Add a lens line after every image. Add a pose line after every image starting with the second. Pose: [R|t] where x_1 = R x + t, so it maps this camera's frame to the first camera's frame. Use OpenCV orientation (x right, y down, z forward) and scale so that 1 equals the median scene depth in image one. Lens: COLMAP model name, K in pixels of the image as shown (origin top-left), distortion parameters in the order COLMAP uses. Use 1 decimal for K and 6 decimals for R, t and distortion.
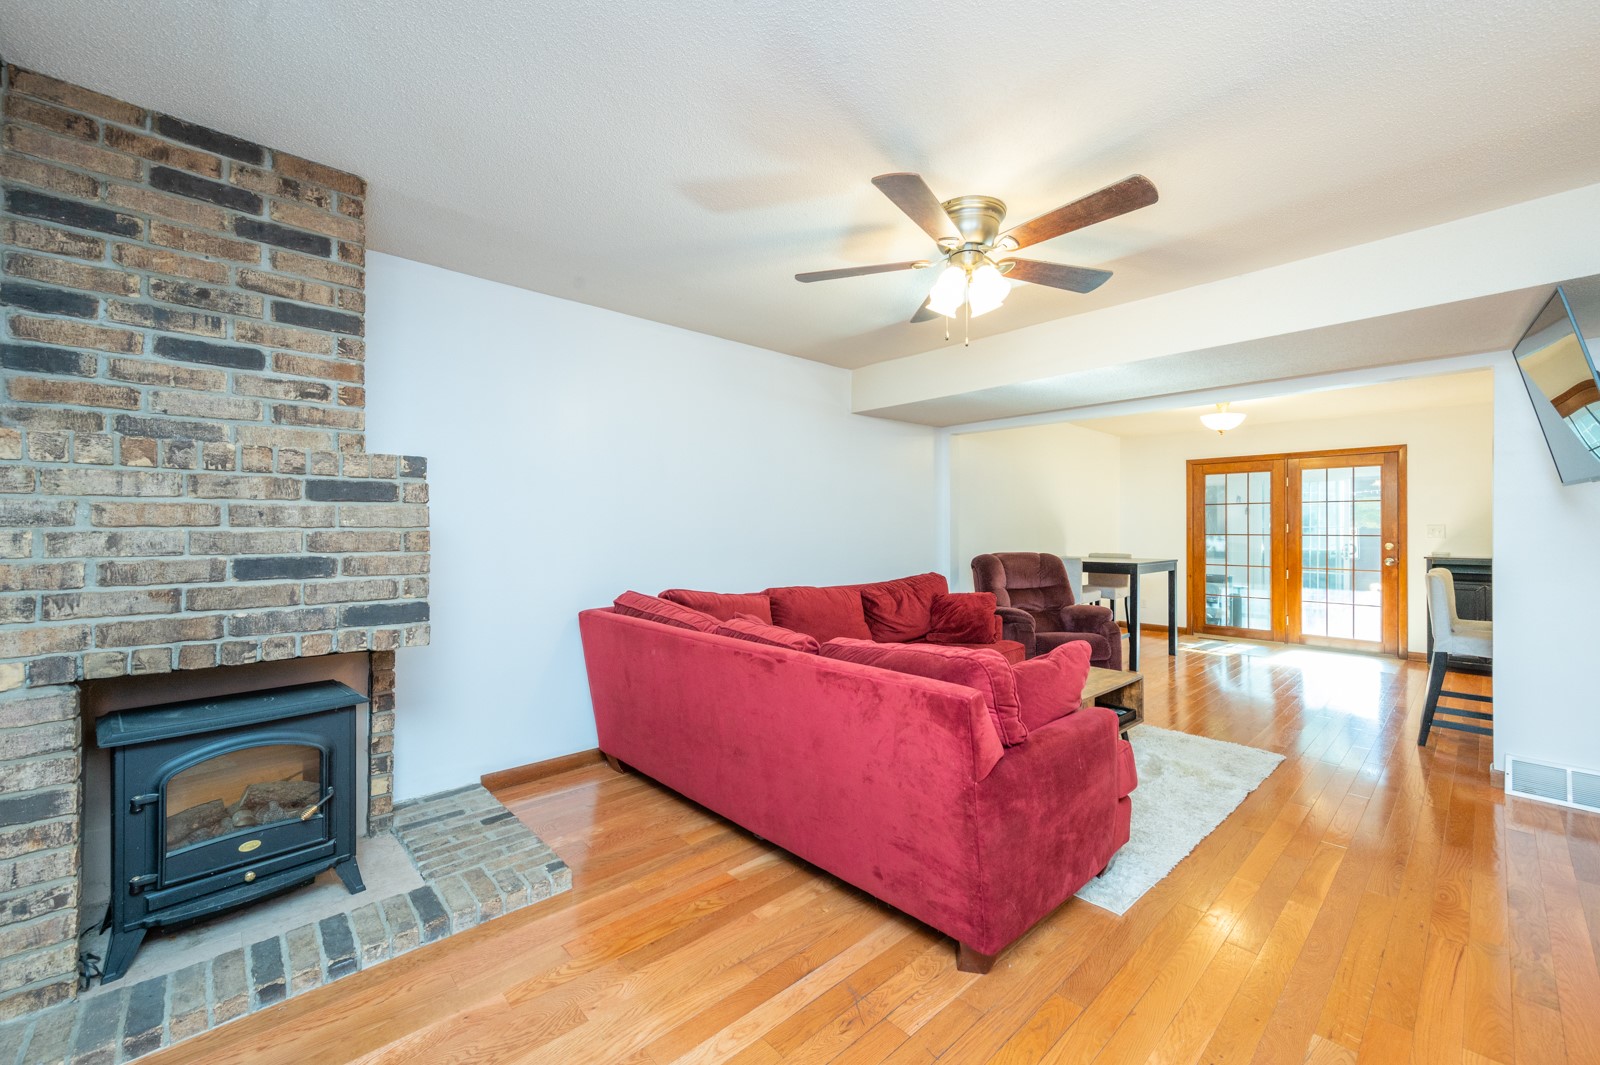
lens RADIAL K [[635.5, 0, 803.4], [0, 635.5, 529.0], [0, 0, 1]] dist [0.000724, -0.000319]
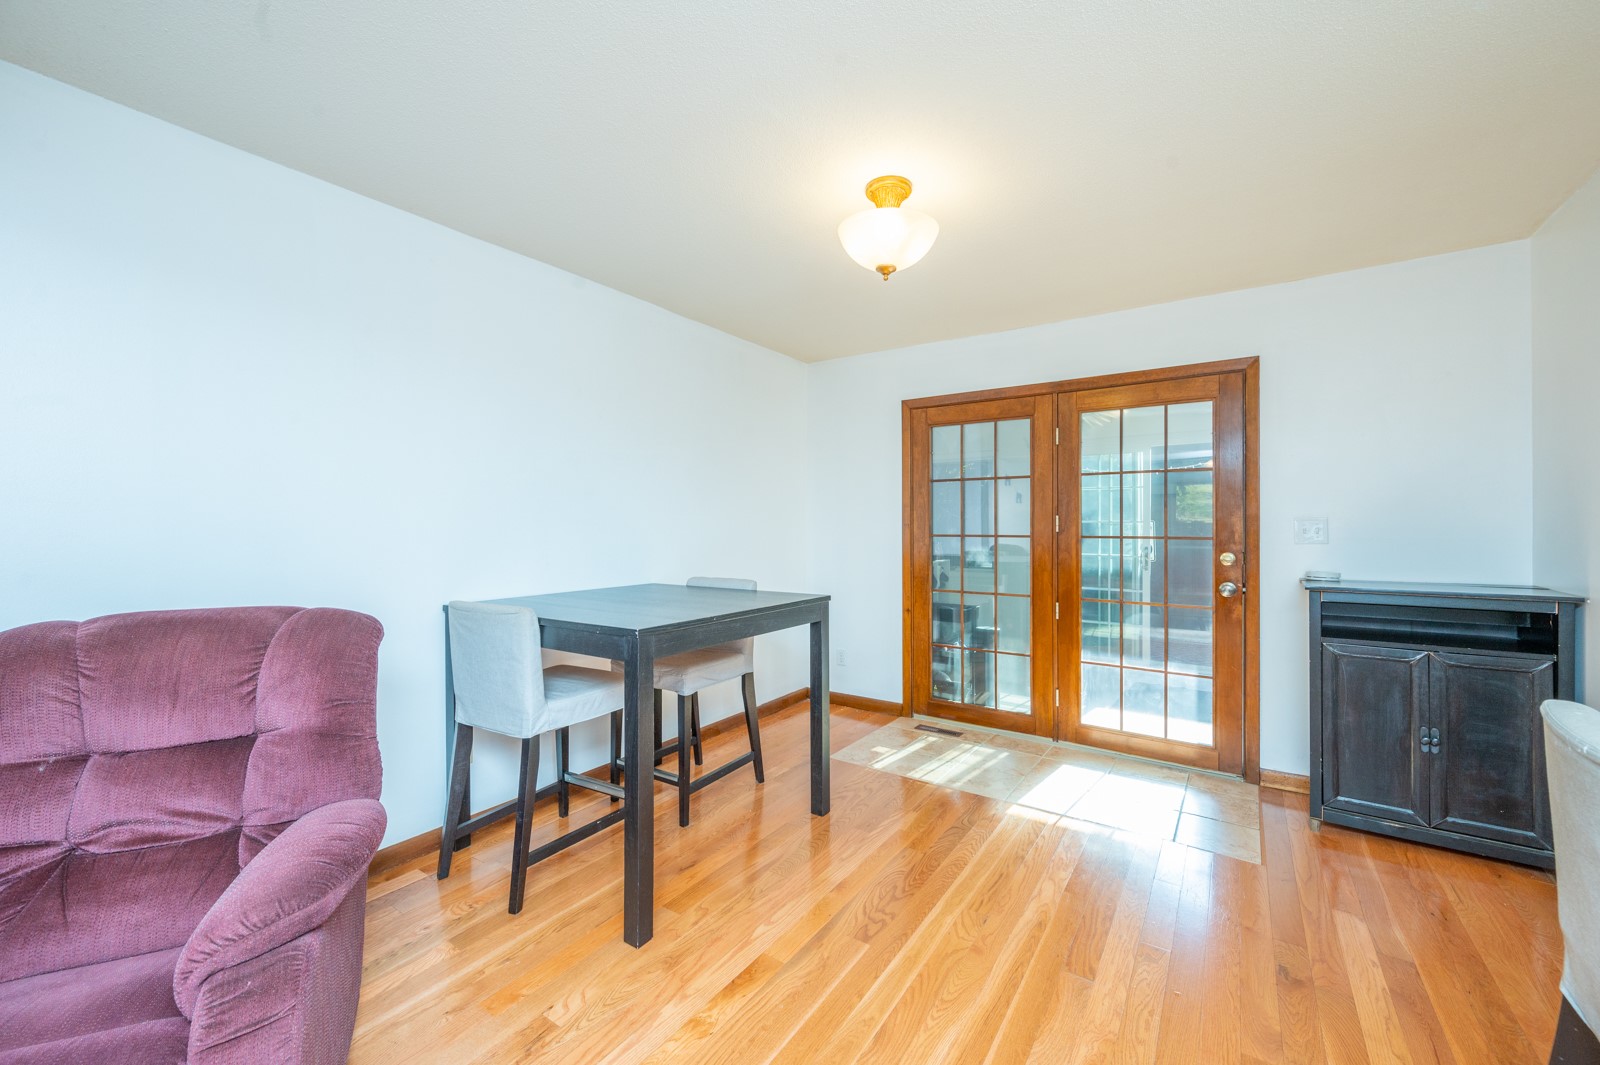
lens RADIAL K [[635.5, 0, 803.4], [0, 635.5, 529.0], [0, 0, 1]] dist [0.000724, -0.000319]
pose [[0.974058, -0.003766, 0.226266, 0.476284], [0.002735, 0.999984, 0.004871, -0.000326], [-0.226281, -0.004126, 0.974053, 0.581966]]
